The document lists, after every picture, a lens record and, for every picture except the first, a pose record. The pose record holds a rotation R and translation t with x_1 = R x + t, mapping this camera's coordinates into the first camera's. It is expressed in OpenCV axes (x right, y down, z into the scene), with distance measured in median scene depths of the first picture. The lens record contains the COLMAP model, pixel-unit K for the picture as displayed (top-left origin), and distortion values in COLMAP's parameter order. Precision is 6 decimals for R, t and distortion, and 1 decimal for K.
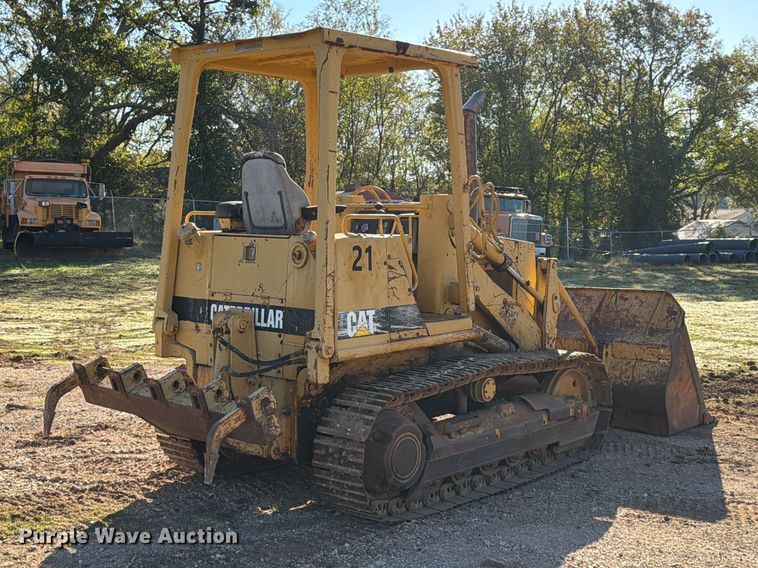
lens RADIAL K [[1002.6, 0, 357.3], [0, 1002.6, 283.1], [0, 0, 1]] dist [0.211459, -0.978024]
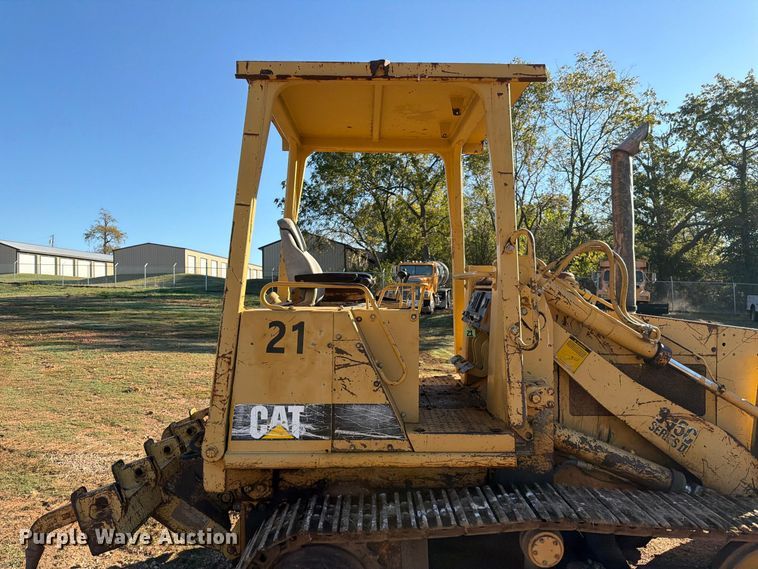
lens RADIAL K [[523.5, 0, 379.0], [0, 523.5, 284.5], [0, 0, 1]] dist [0.113505, -0.181416]
pose [[0.688346, -0.002119, -0.725380, 0.342900], [-0.057842, 0.996651, -0.057801, -0.045079], [0.723073, 0.081744, 0.685918, 0.744706]]
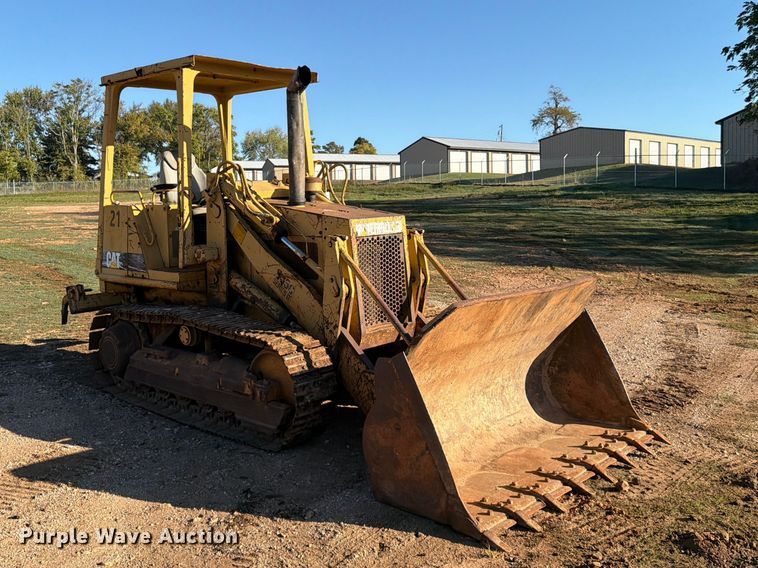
lens RADIAL K [[717.3, 0, 348.7], [0, 717.3, 253.3], [0, 0, 1]] dist [0.138552, -0.266286]
pose [[-0.019776, 0.088175, -0.995909, 1.085566], [-0.051210, 0.994707, 0.089085, -0.086991], [0.998492, 0.052763, -0.015156, 1.339275]]
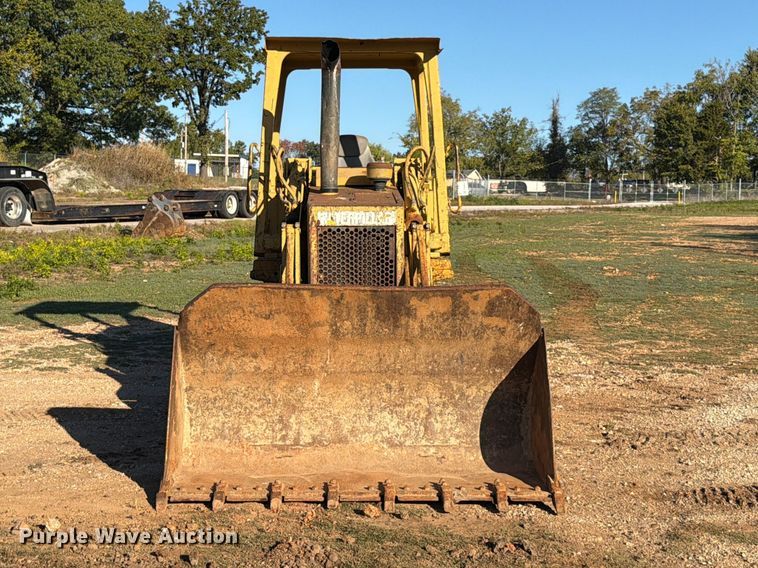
lens RADIAL K [[1116.2, 0, 379.0], [0, 1116.2, 284.0], [0, 0, 1]] dist [0.194093, -0.015783]
pose [[-0.703685, 0.048377, -0.708863, 1.056848], [-0.054163, 0.991124, 0.121407, -0.118870], [0.708445, 0.123826, -0.694819, 2.214899]]
